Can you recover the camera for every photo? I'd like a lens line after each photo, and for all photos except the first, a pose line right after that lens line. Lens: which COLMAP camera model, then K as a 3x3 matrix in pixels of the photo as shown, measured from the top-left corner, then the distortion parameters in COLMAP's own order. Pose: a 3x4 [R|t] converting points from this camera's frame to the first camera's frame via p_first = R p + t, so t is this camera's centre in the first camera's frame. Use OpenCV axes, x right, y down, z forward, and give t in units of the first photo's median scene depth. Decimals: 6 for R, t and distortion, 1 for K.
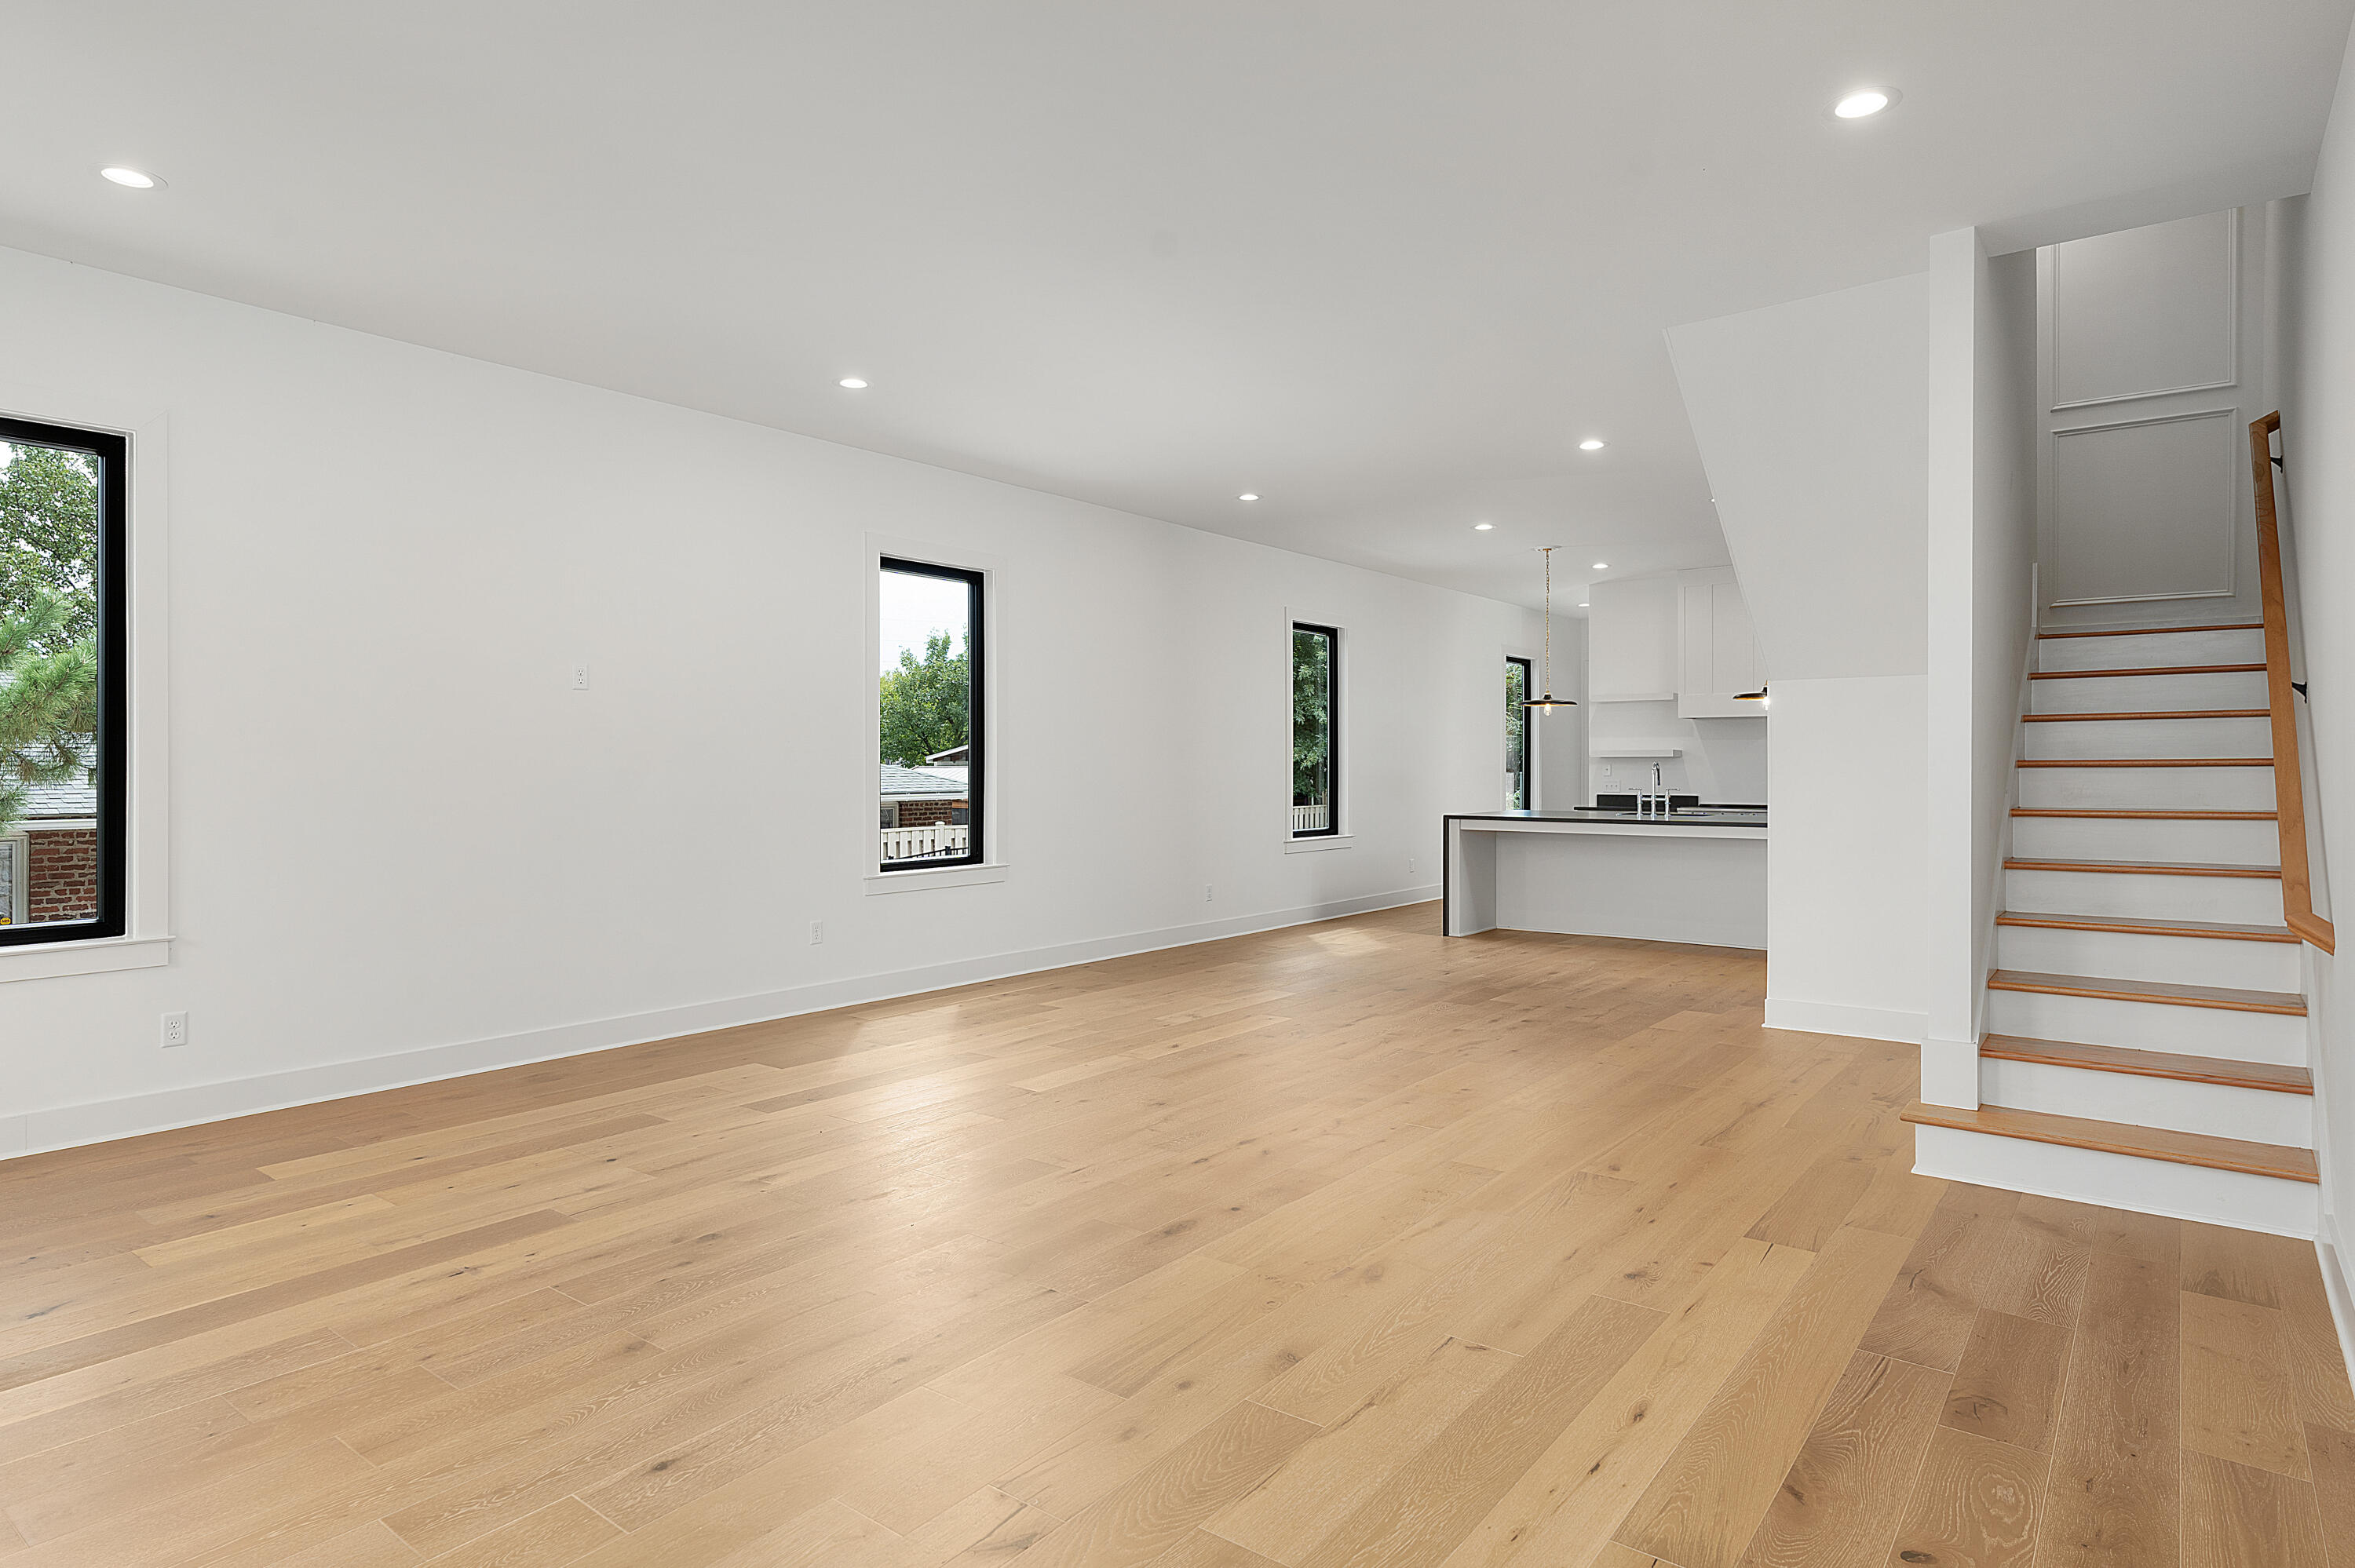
lens RADIAL K [[1299.2, 0, 1160.7], [0, 1299.2, 787.1], [0, 0, 1]] dist [-0.001149, -0.000321]
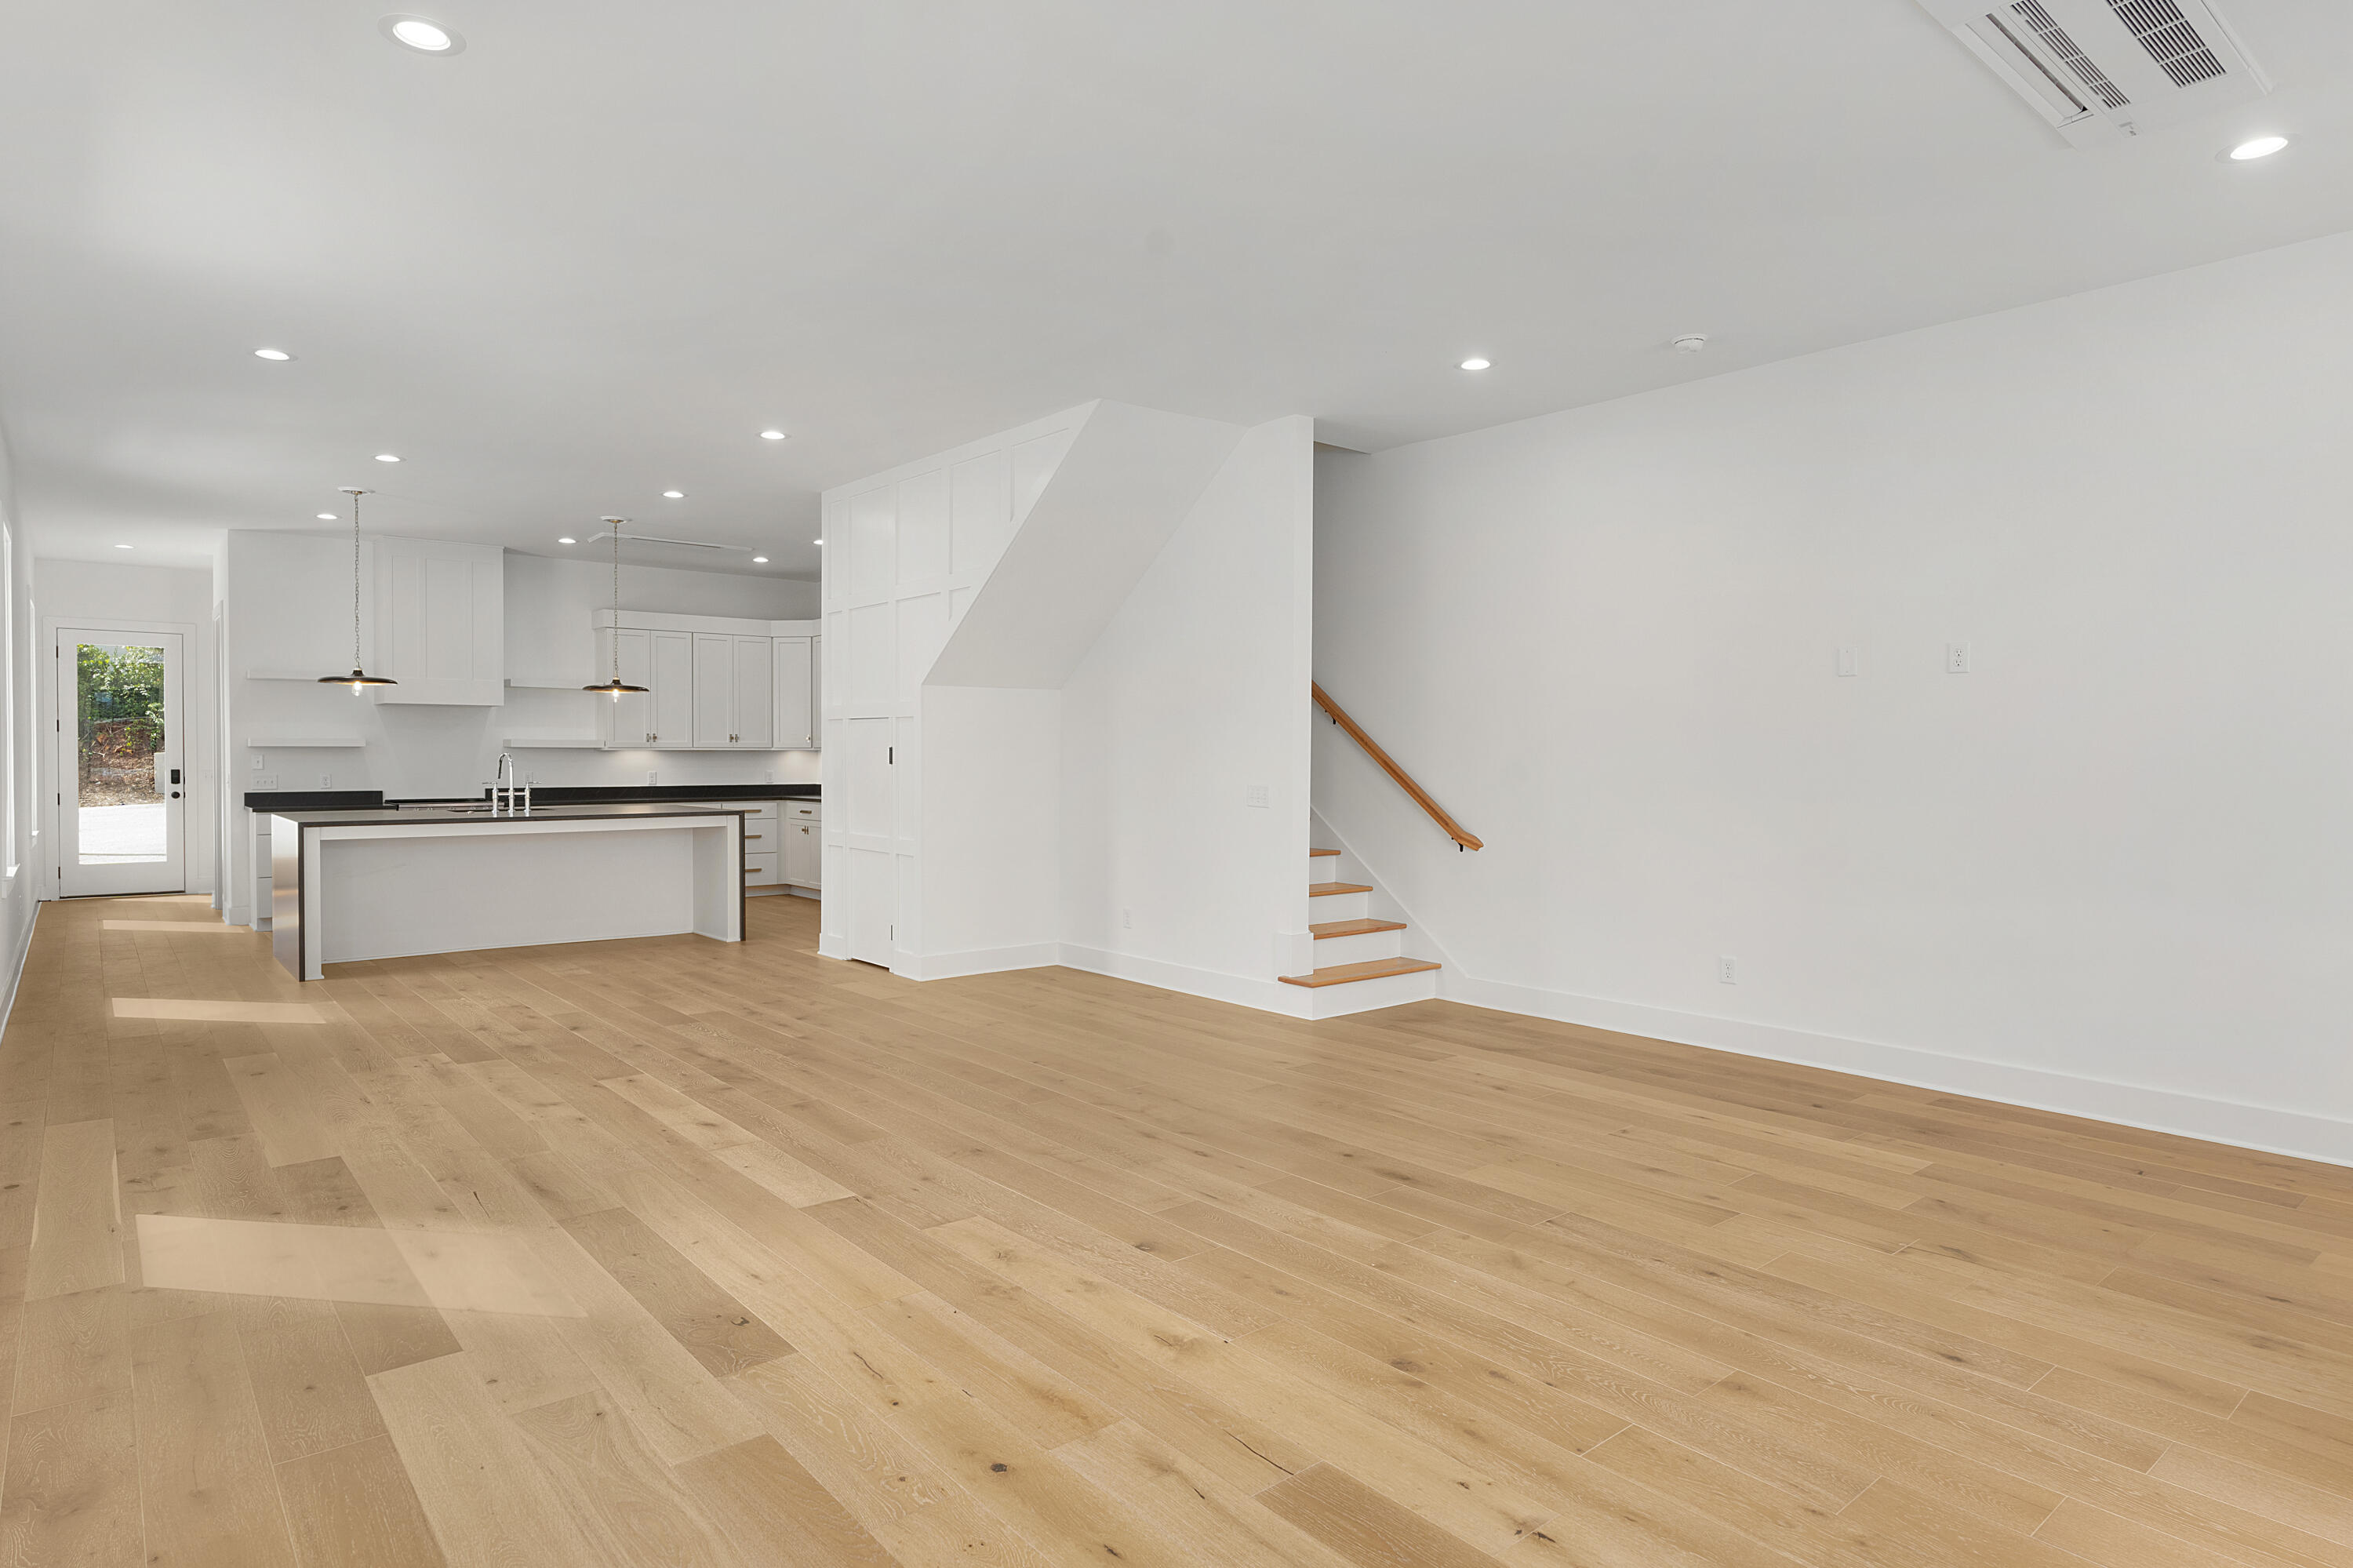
lens RADIAL K [[1306.1, 0, 1138.5], [0, 1306.1, 780.3], [0, 0, 1]] dist [-0.002728, 0.000999]
pose [[0.222991, -0.014335, 0.974715, -0.984019], [0.013599, 0.999840, 0.011593, -0.011010], [-0.974726, 0.010670, 0.223151, 0.846968]]
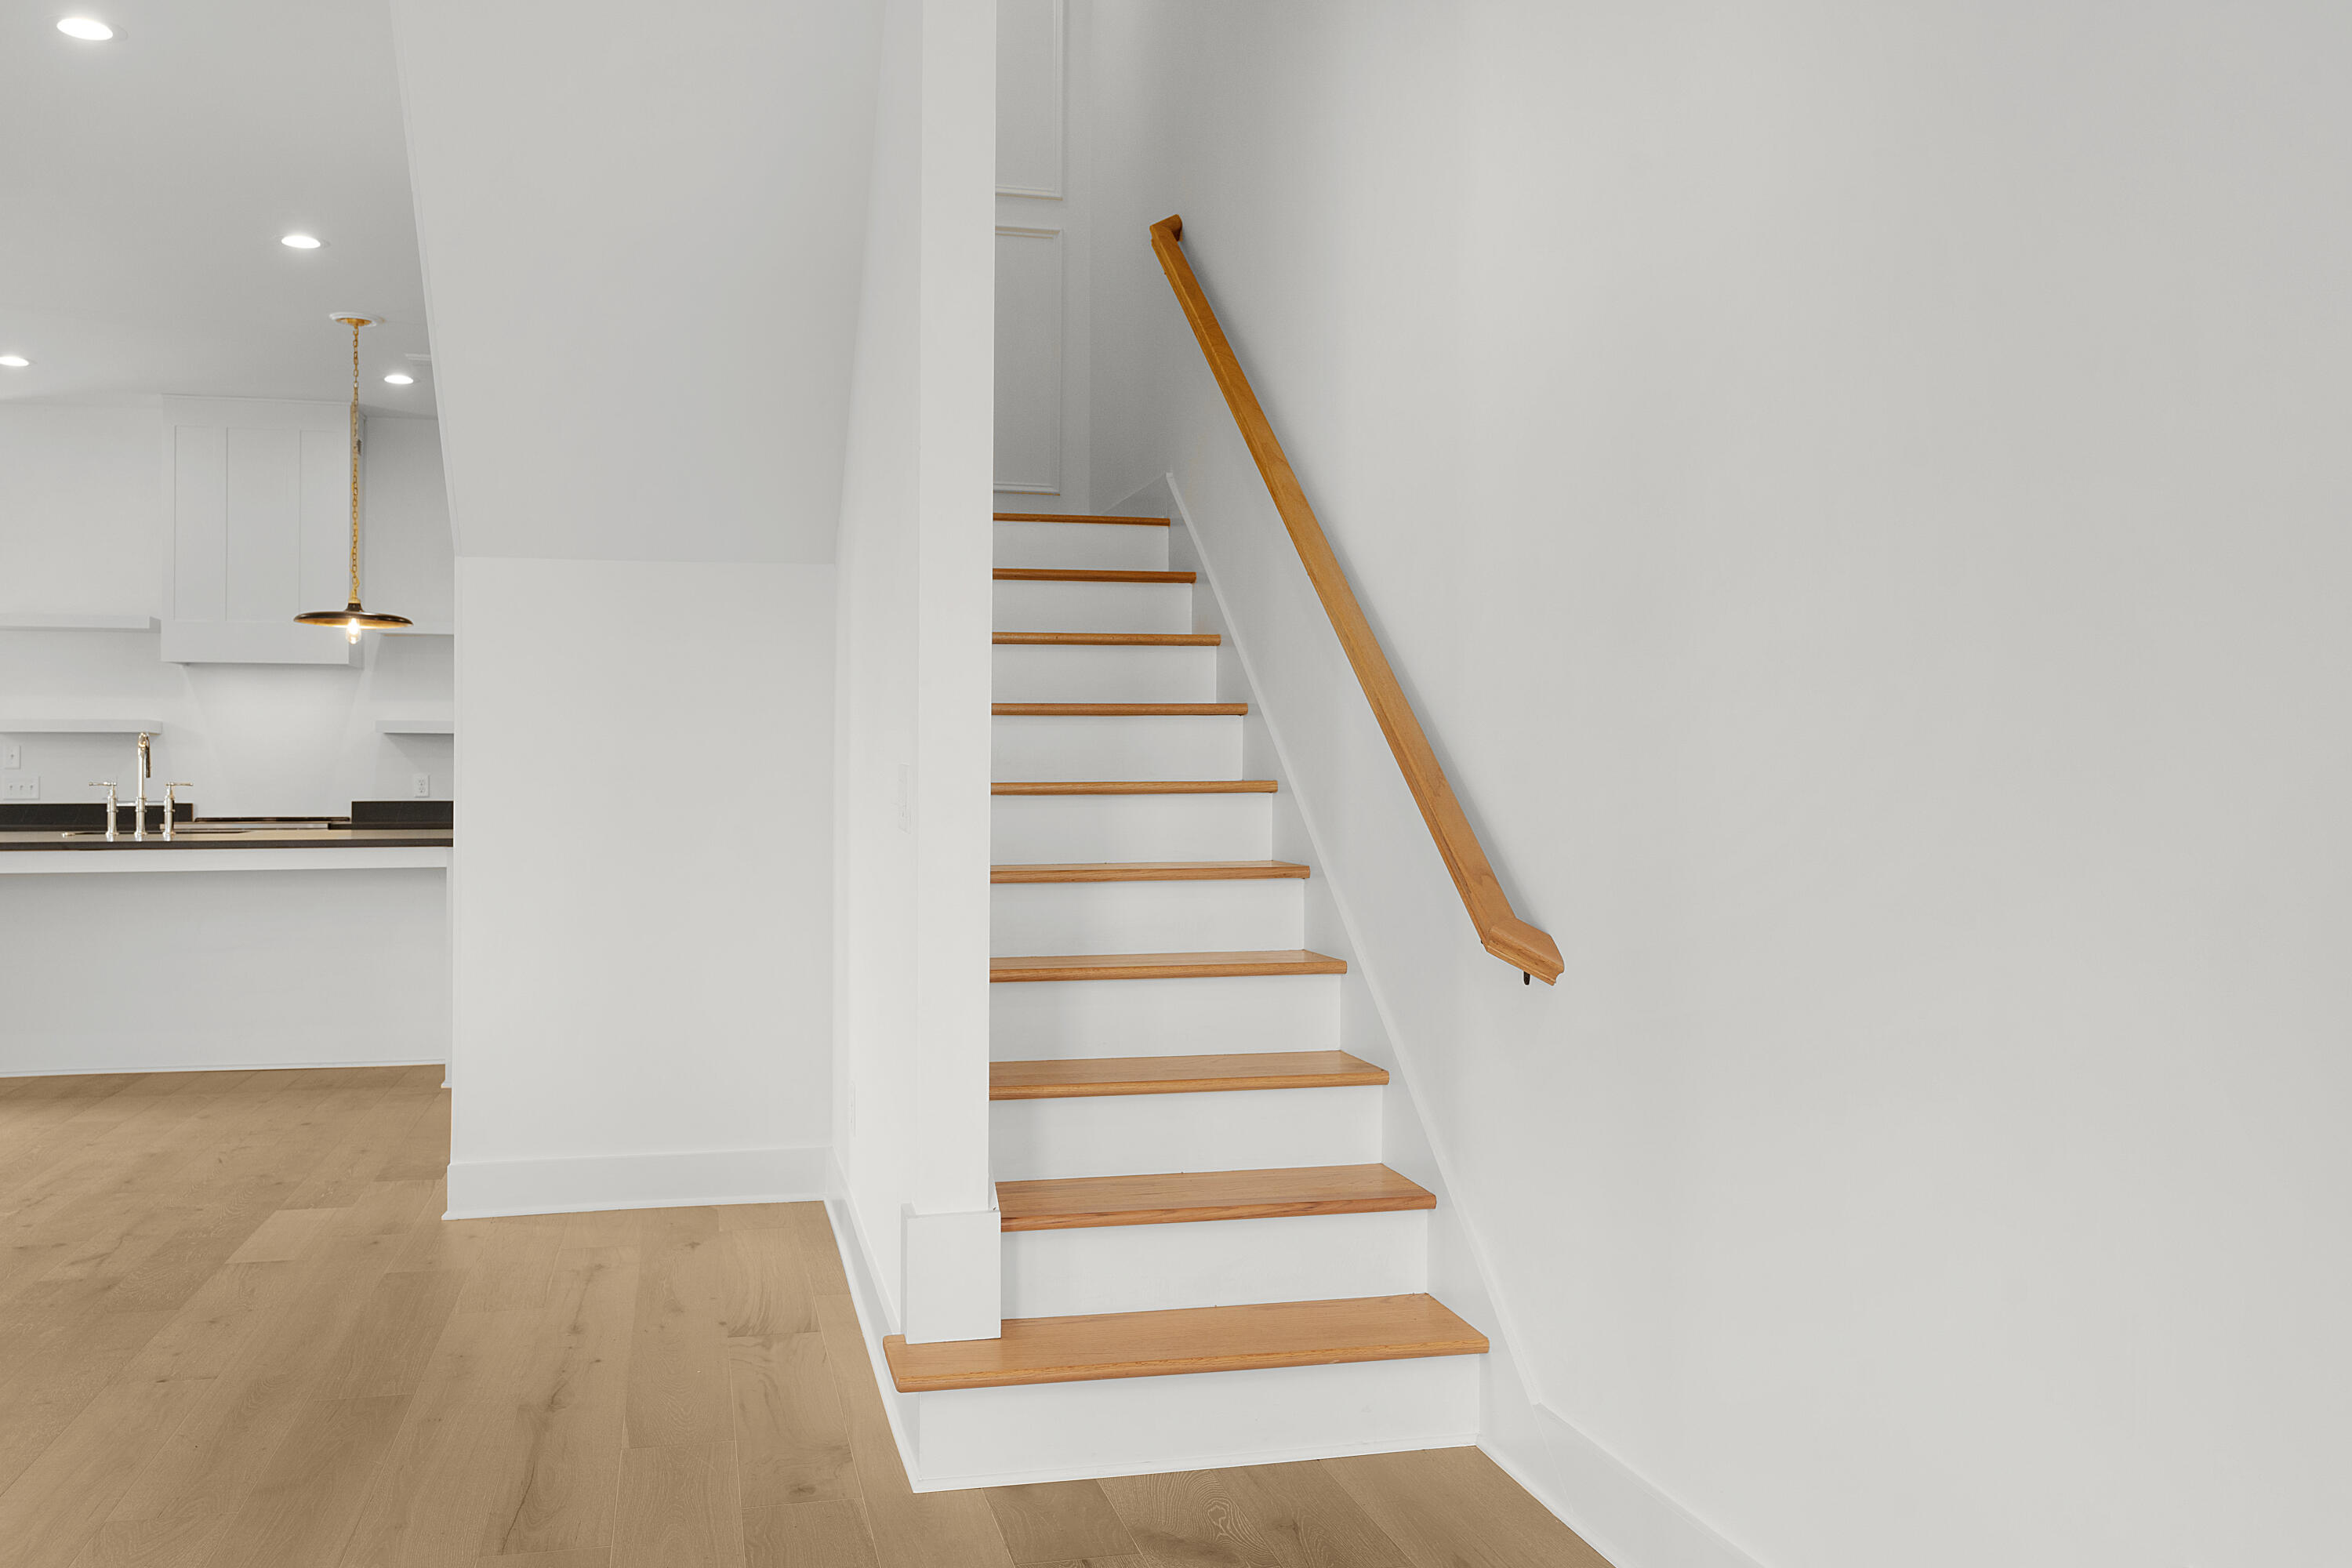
lens RADIAL K [[1937.8, 0, 1153.0], [0, 1937.8, 763.2], [0, 0, 1]] dist [0.008232, -0.000503]
pose [[0.622656, 0.011646, 0.782409, 0.049253], [0.009556, 0.999701, -0.022485, 0.035035], [-0.782437, 0.021478, 0.622359, 0.454537]]
